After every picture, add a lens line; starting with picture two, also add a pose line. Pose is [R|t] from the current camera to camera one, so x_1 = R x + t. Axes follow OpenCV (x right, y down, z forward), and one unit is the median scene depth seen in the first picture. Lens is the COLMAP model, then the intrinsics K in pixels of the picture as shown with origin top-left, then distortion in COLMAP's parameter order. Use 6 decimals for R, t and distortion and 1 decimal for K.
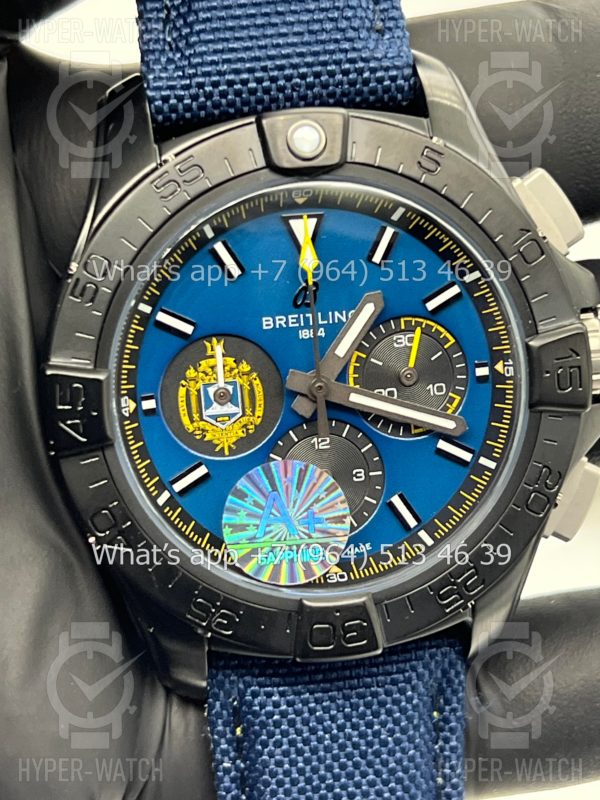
lens RADIAL K [[1826.4, 0, 303.5], [0, 1826.4, 403.2], [0, 0, 1]] dist [0.464941, 0.000000]
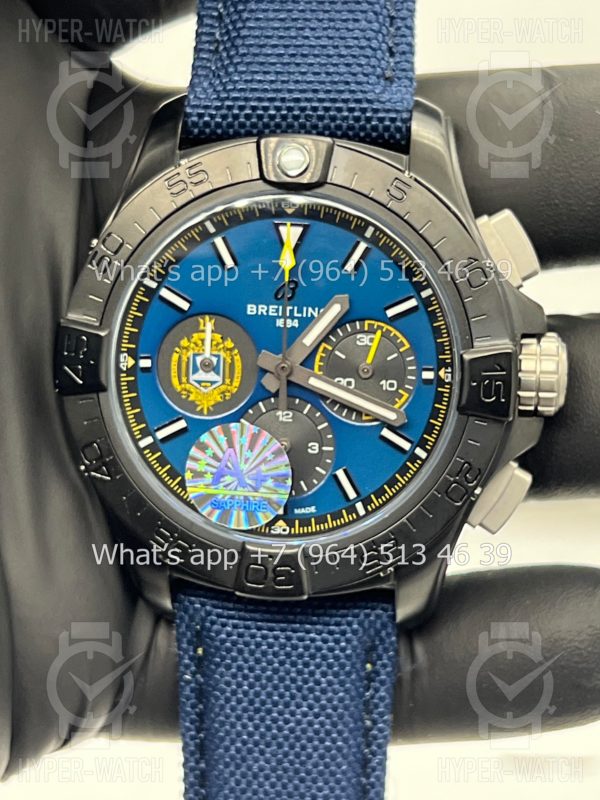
lens RADIAL K [[1826.4, 0, 296.2], [0, 1826.4, 399.3], [0, 0, 1]] dist [0.464941, 0.000000]
pose [[0.969459, 0.137550, -0.203049, 0.256982], [-0.142458, 0.989753, -0.009687, 0.021367], [0.199636, 0.038317, 0.979121, -0.158284]]
